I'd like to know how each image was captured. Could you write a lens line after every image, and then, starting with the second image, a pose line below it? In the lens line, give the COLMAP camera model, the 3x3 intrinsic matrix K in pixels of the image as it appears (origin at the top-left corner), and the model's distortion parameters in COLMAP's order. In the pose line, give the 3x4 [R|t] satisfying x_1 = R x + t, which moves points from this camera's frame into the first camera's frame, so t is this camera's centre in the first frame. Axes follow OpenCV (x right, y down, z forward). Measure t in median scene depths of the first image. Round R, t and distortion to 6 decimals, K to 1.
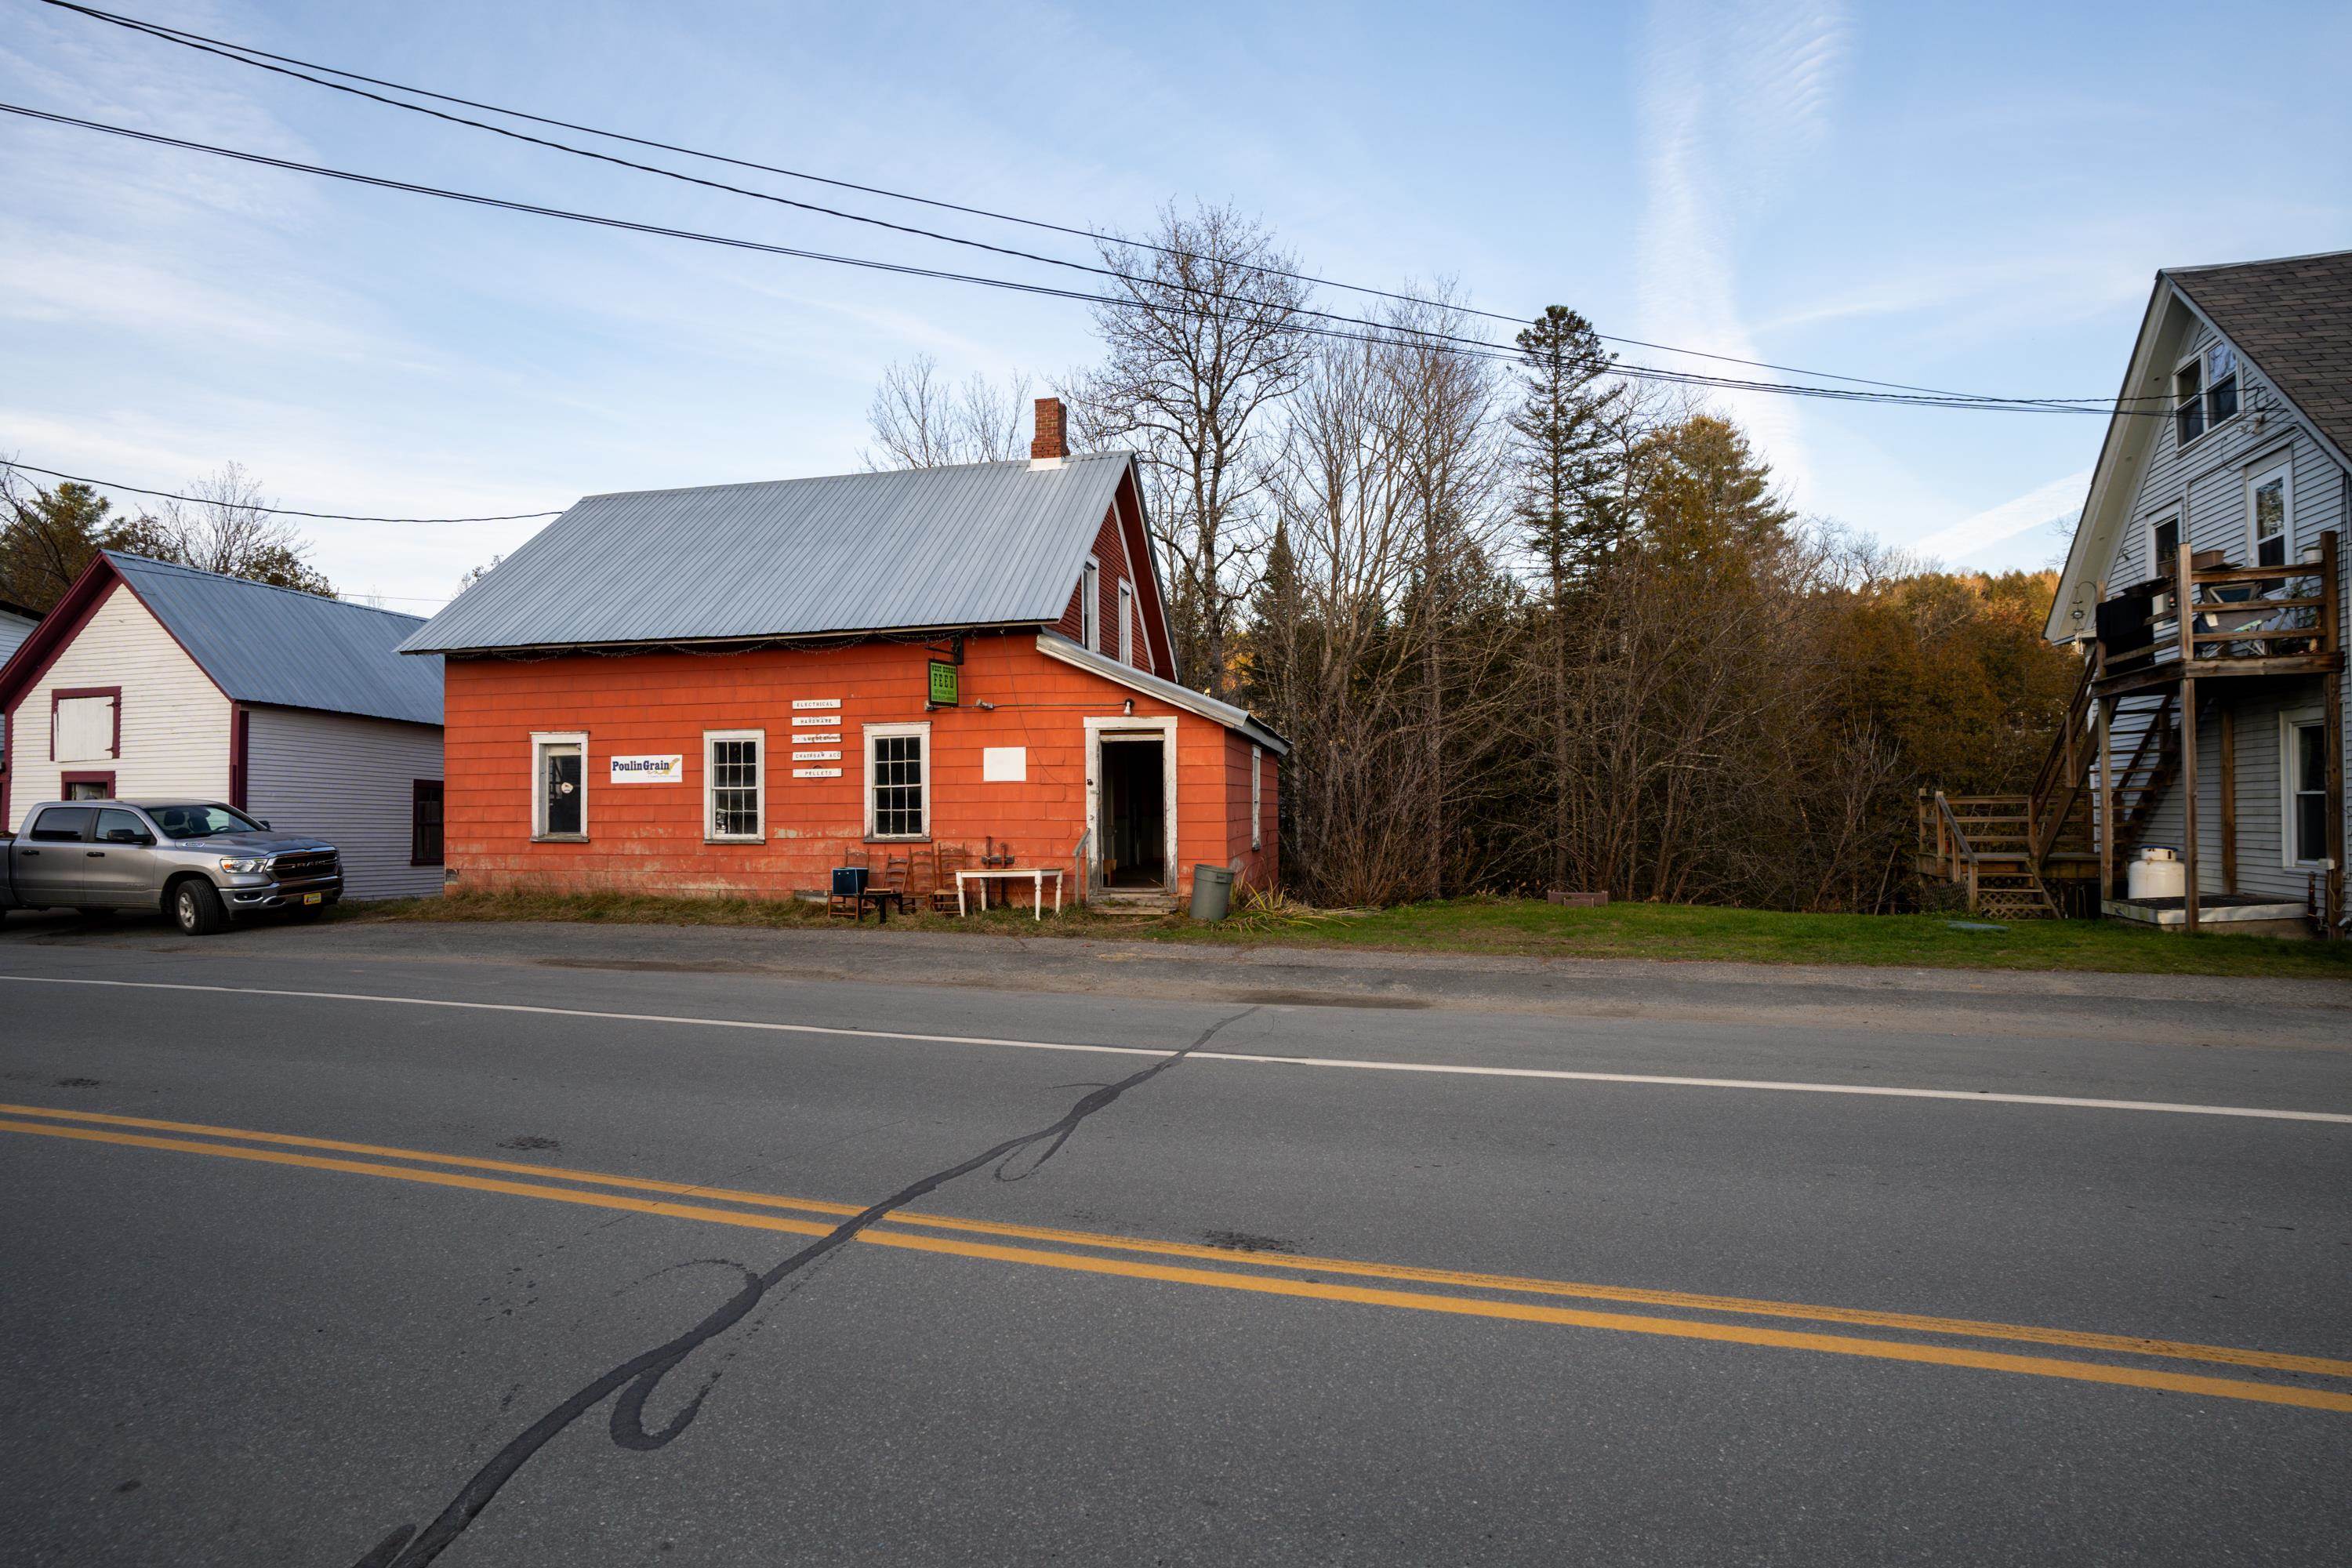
lens RADIAL K [[1124.1, 0, 1176.0], [0, 1124.1, 784.0], [0, 0, 1]] dist [-0.079250, 0.033366]
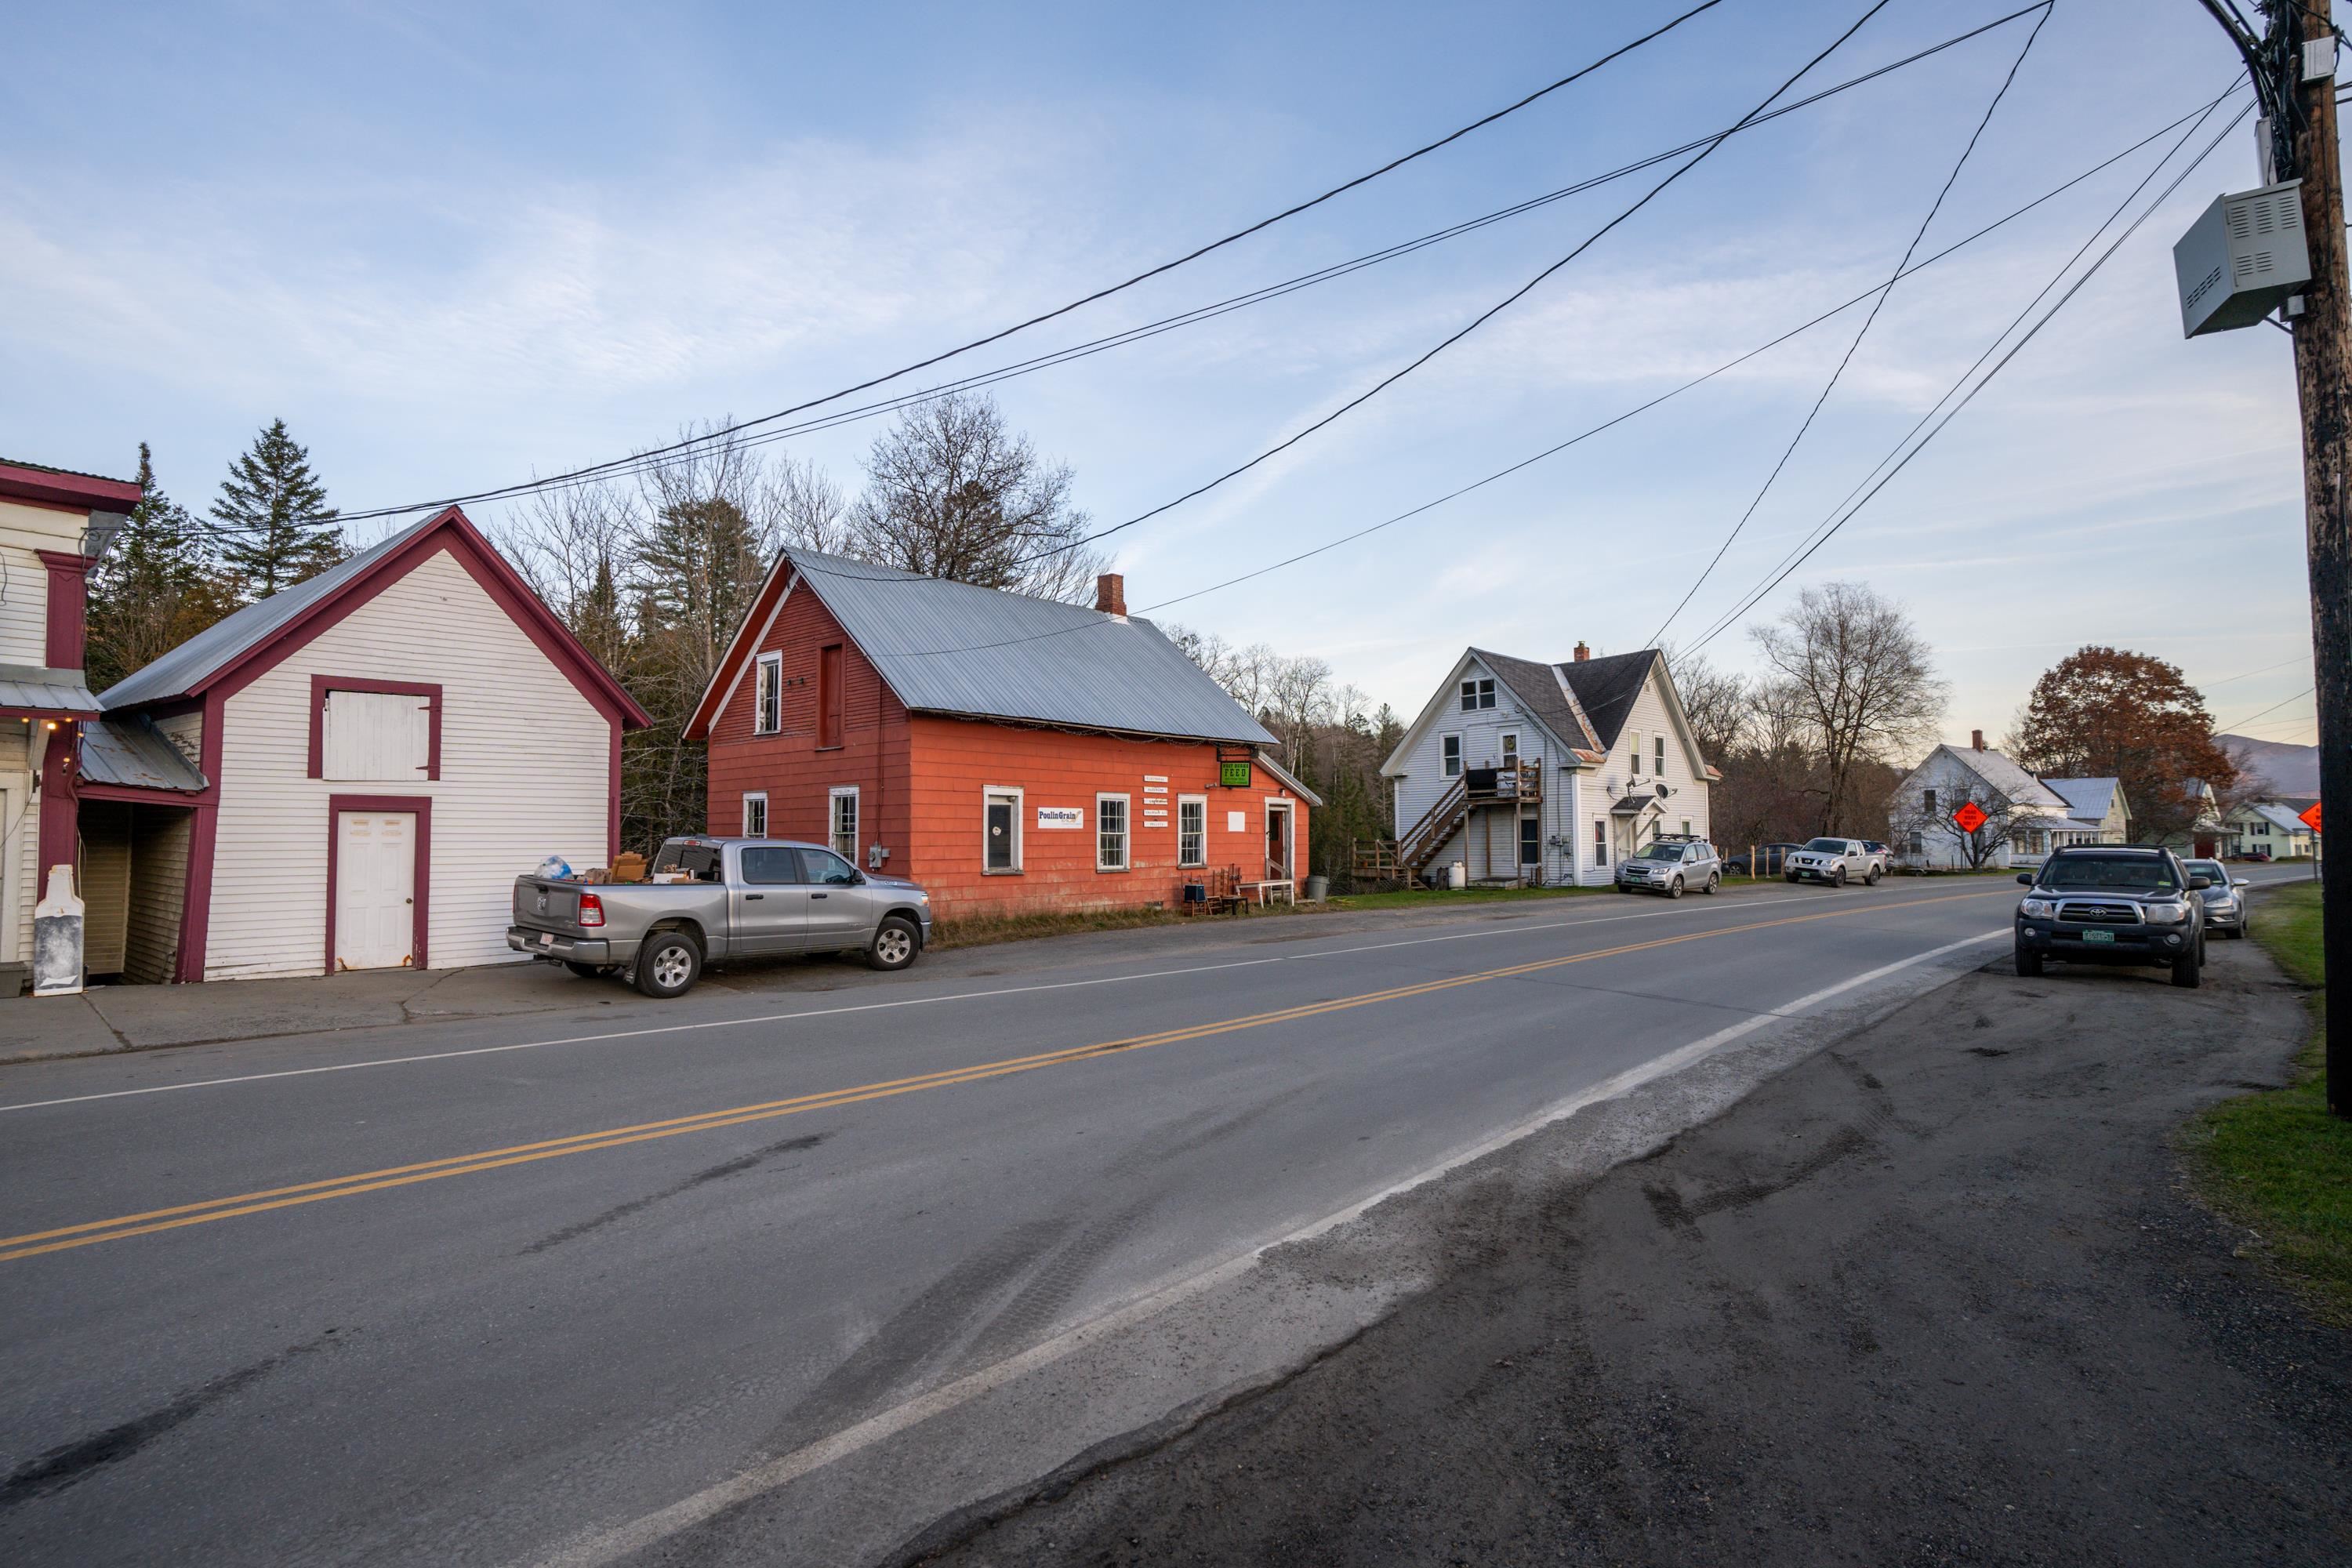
lens RADIAL K [[1106.3, 0, 1176.0], [0, 1106.3, 784.0], [0, 0, 1]] dist [-0.101844, 0.053186]
pose [[0.507405, 0.048513, 0.860341, -1.598971], [-0.018052, 0.998793, -0.045674, 0.003880], [-0.861518, 0.007644, 0.507669, 0.209183]]
